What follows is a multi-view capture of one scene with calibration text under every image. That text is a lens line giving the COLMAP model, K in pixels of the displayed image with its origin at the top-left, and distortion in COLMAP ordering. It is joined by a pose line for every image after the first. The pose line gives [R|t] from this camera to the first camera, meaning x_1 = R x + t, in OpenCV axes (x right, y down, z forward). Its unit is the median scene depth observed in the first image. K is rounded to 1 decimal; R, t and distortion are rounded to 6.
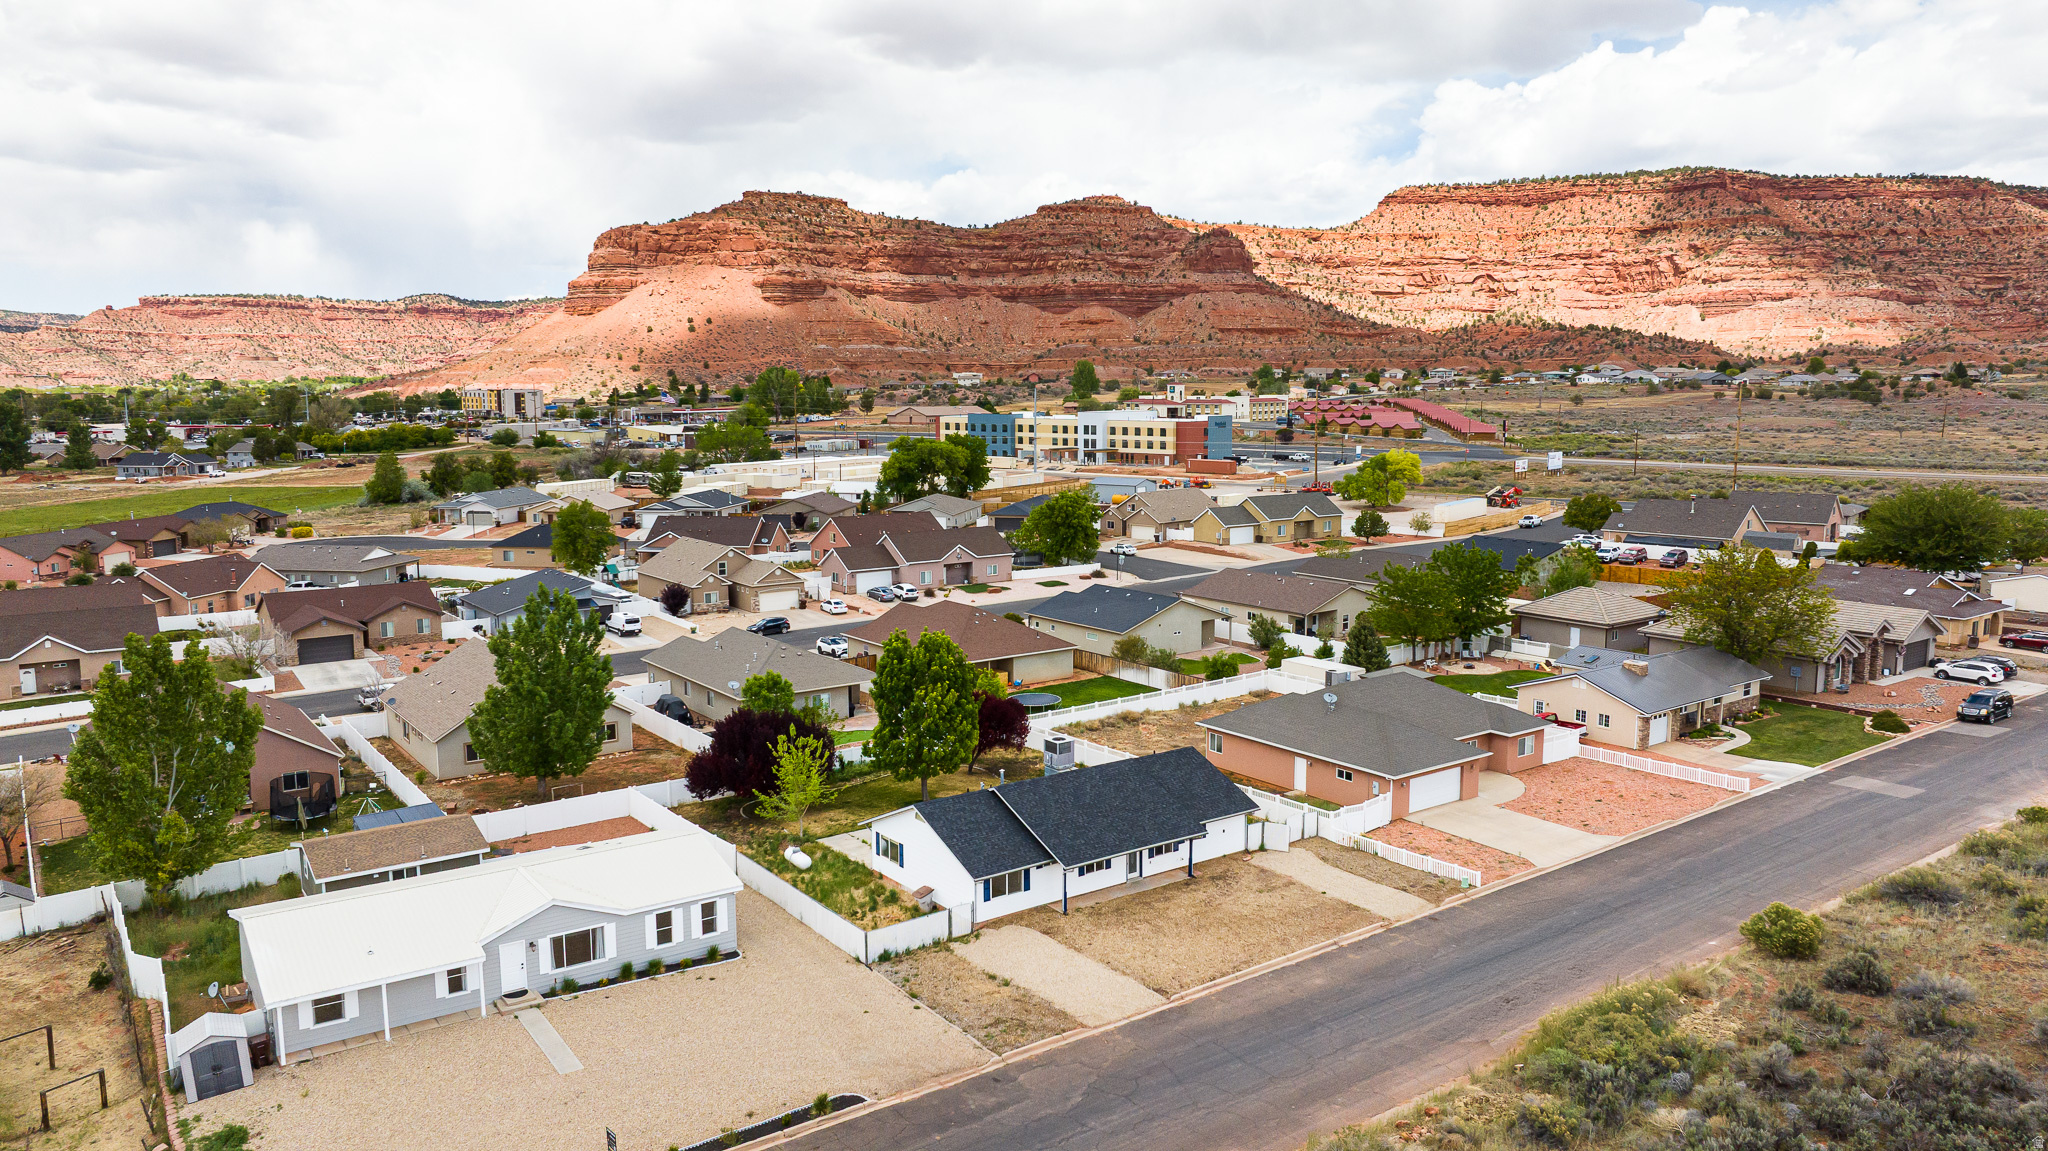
lens RADIAL K [[1430.2, 0, 1030.5], [0, 1430.2, 570.8], [0, 0, 1]] dist [-0.014108, -0.003820]
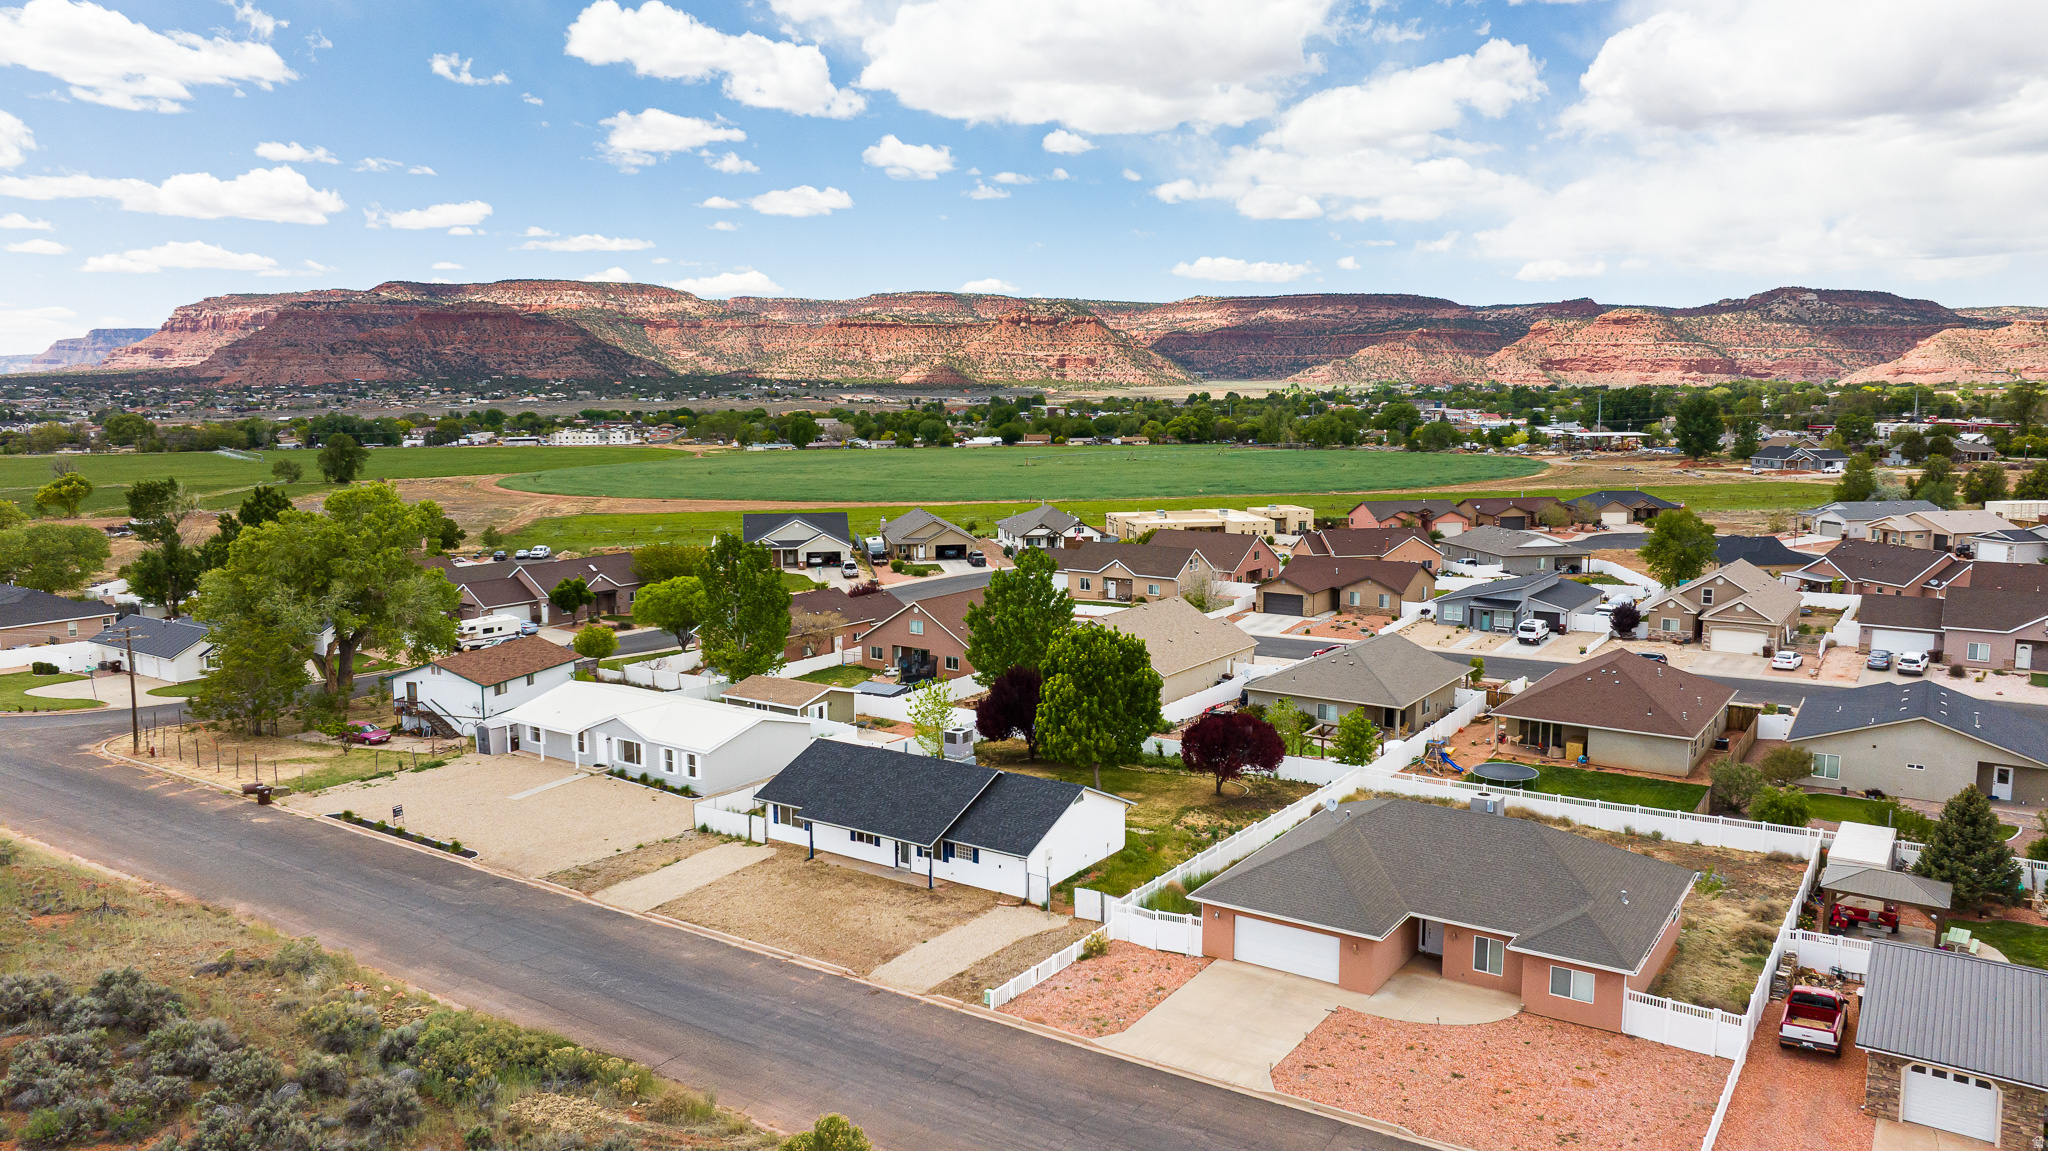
lens RADIAL K [[1430.2, 0, 1030.5], [0, 1430.2, 570.8], [0, 0, 1]] dist [-0.014108, -0.003820]
pose [[0.334353, 0.123907, -0.934267, 0.206695], [-0.120916, 0.988767, 0.087861, -0.019552], [0.934659, 0.083591, 0.345579, 0.141509]]
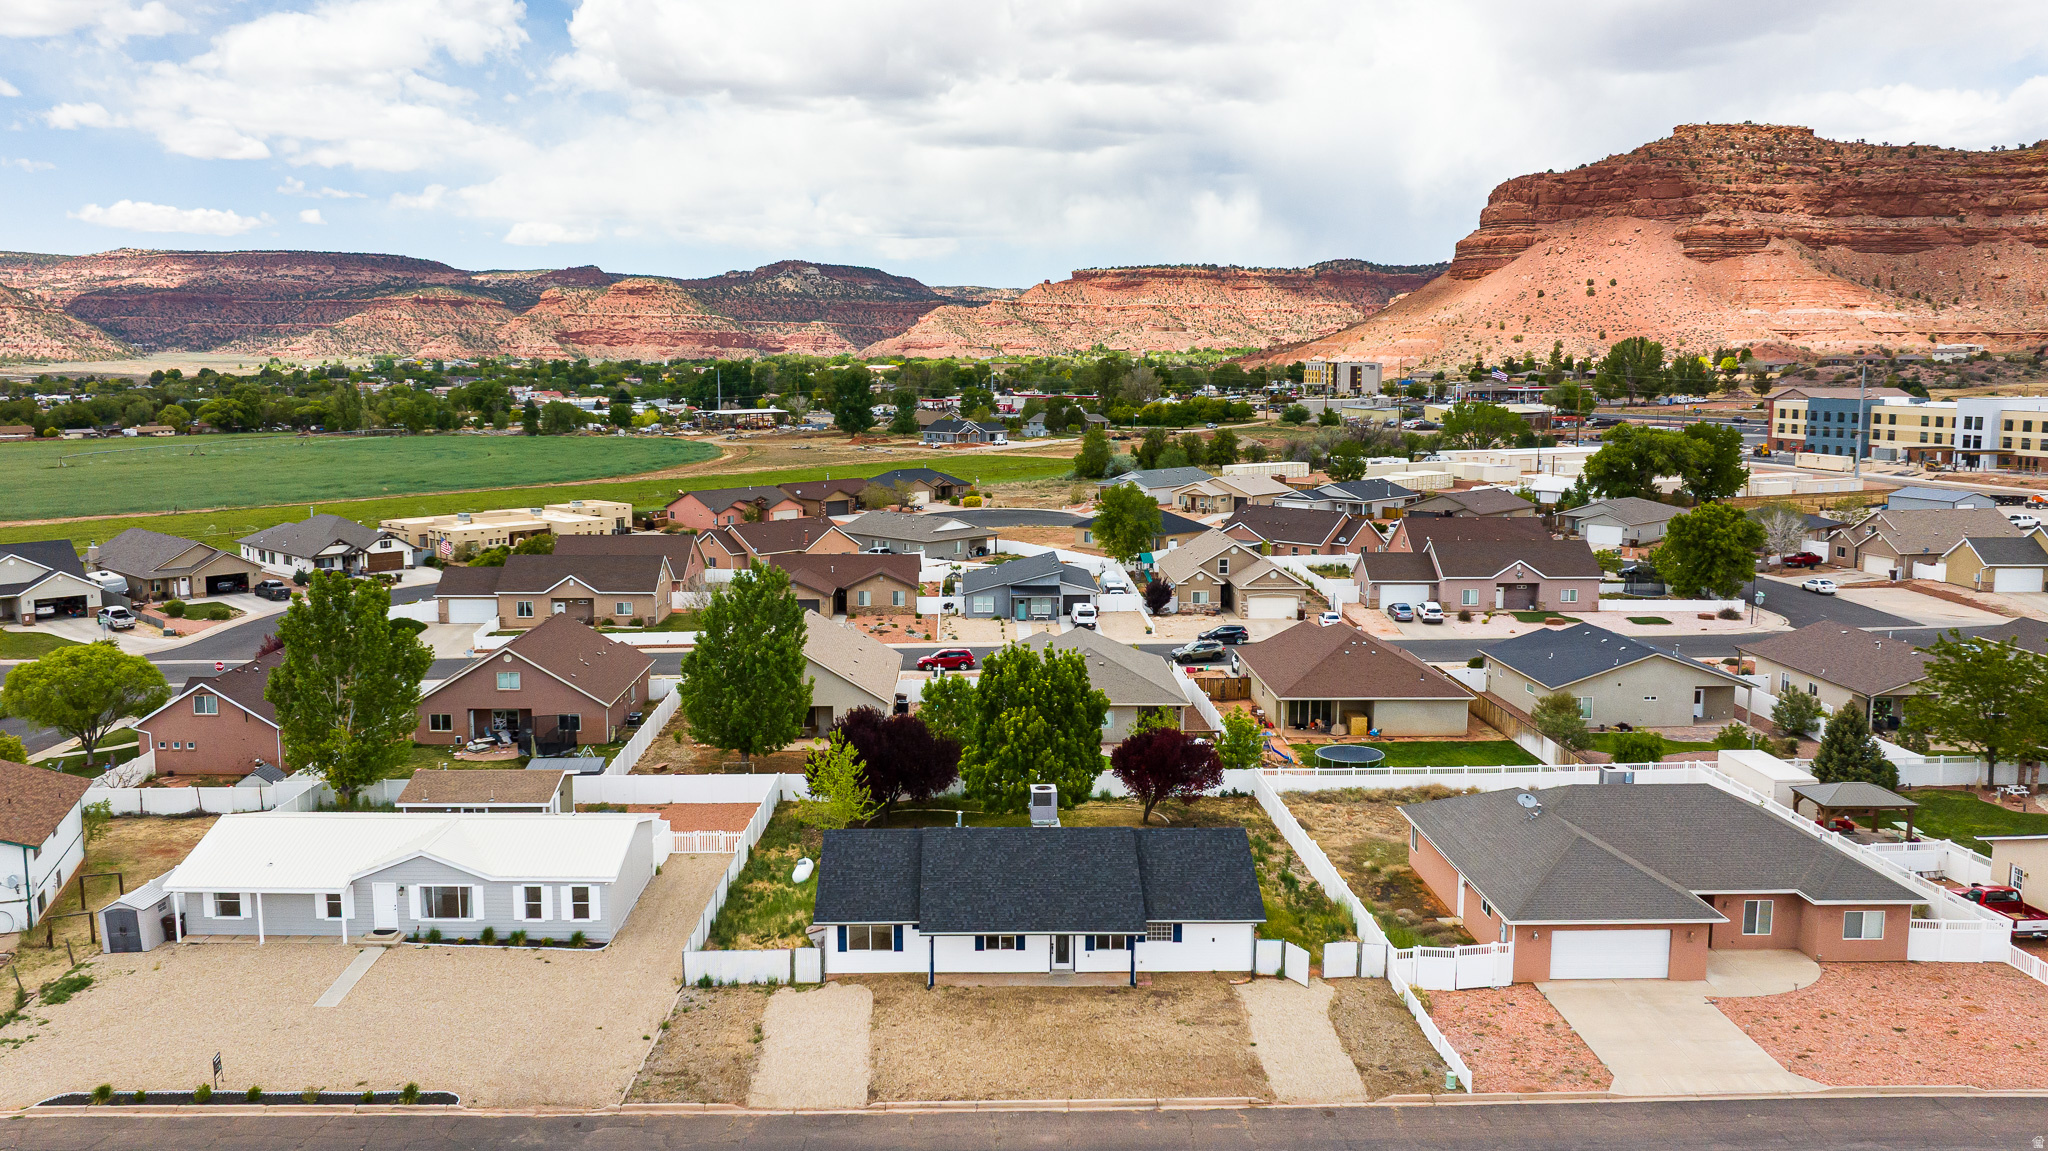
lens RADIAL K [[1610.5, 0, 972.5], [0, 1610.5, 551.5], [0, 0, 1]] dist [-0.031913, 0.031946]
pose [[0.809530, 0.072981, -0.582525, 0.108711], [-0.078233, 0.996804, 0.016163, -0.006577], [0.581843, 0.032488, 0.812652, 0.043569]]
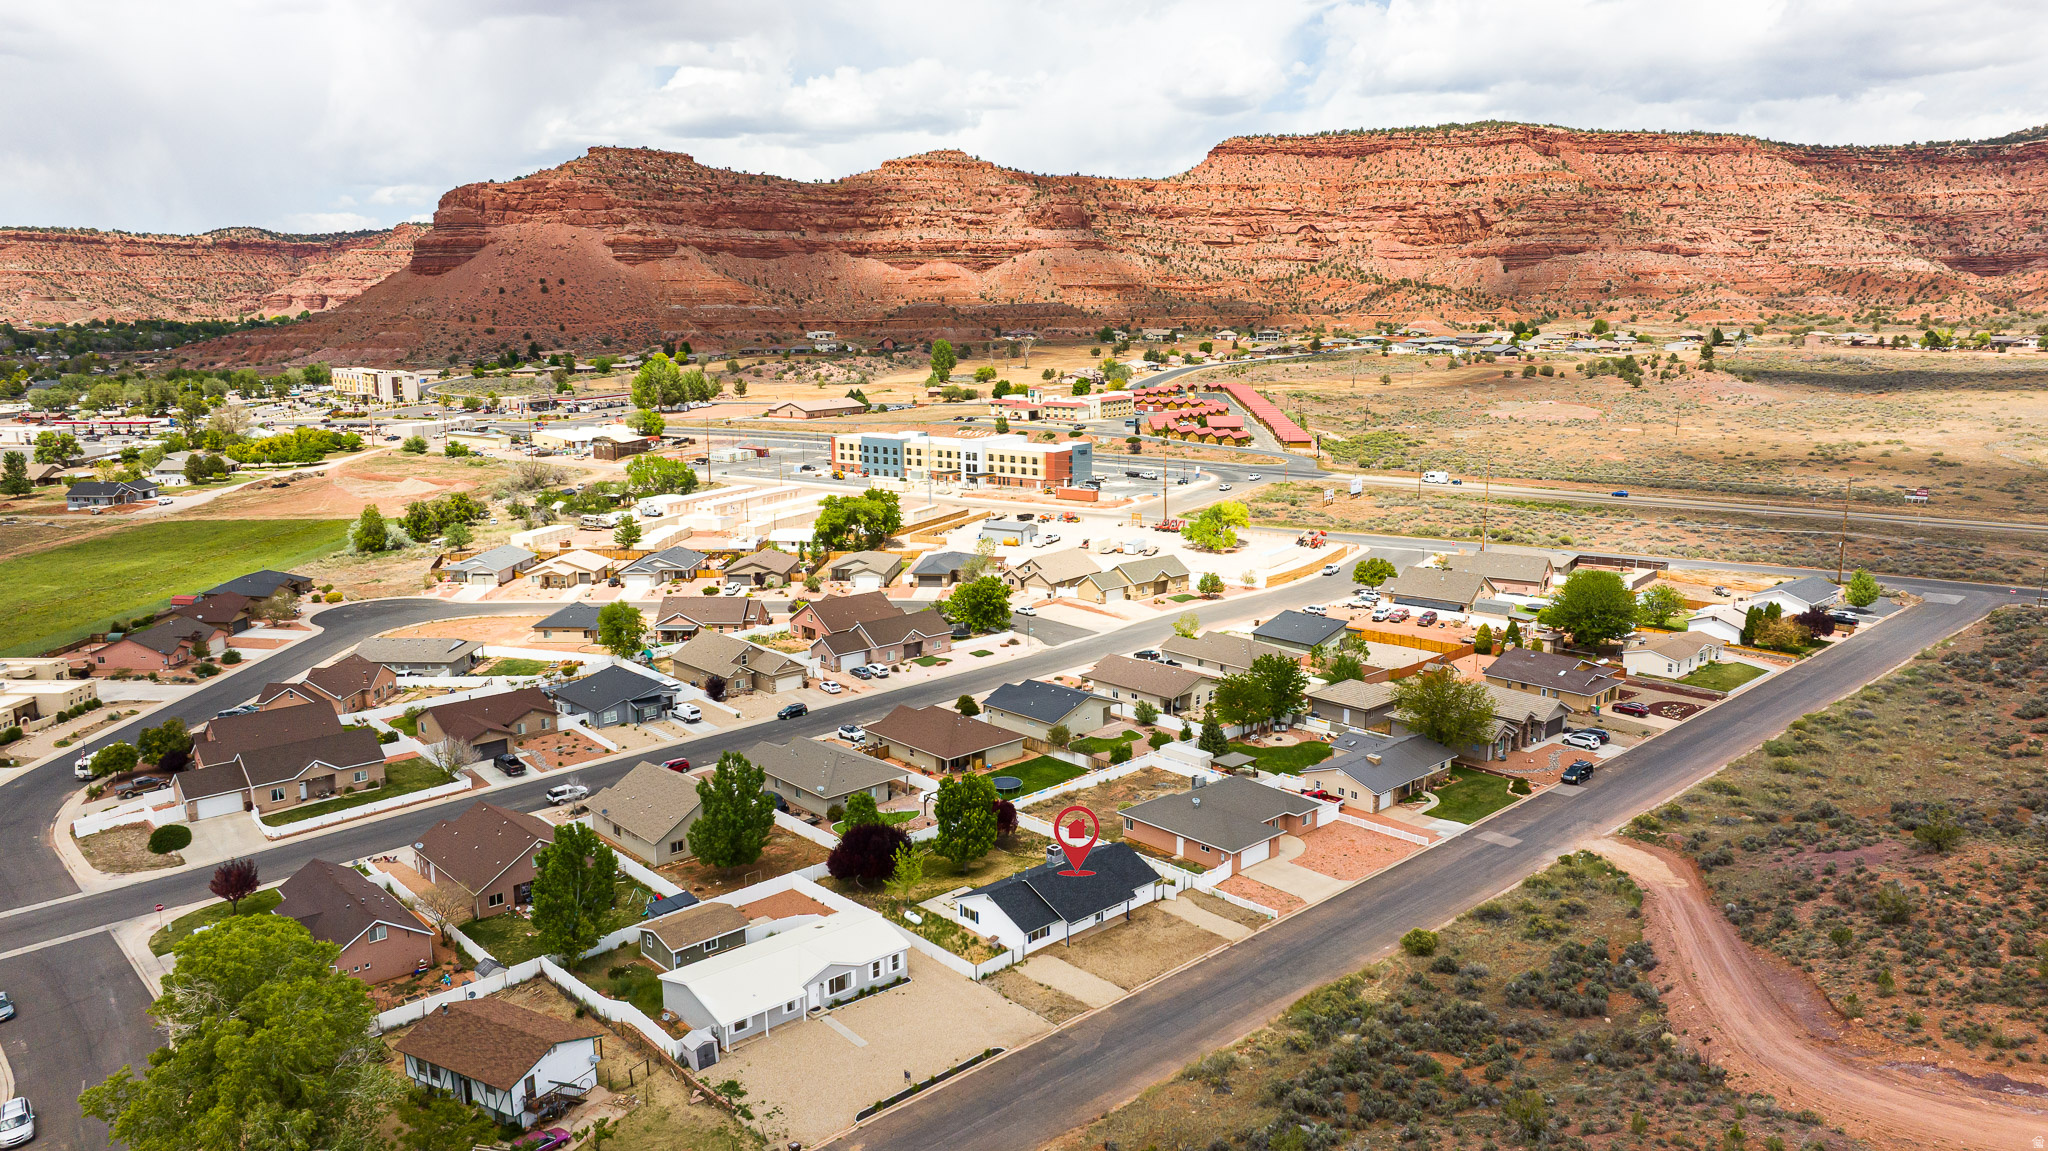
lens RADIAL K [[1427.8, 0, 1024.0], [0, 1427.8, 575.5], [0, 0, 1]] dist [-0.011300, -0.002201]
pose [[0.993924, -0.025753, 0.107015, -0.042971], [0.019394, 0.998007, 0.060045, -0.071189], [-0.108348, -0.057605, 0.992443, -0.166180]]
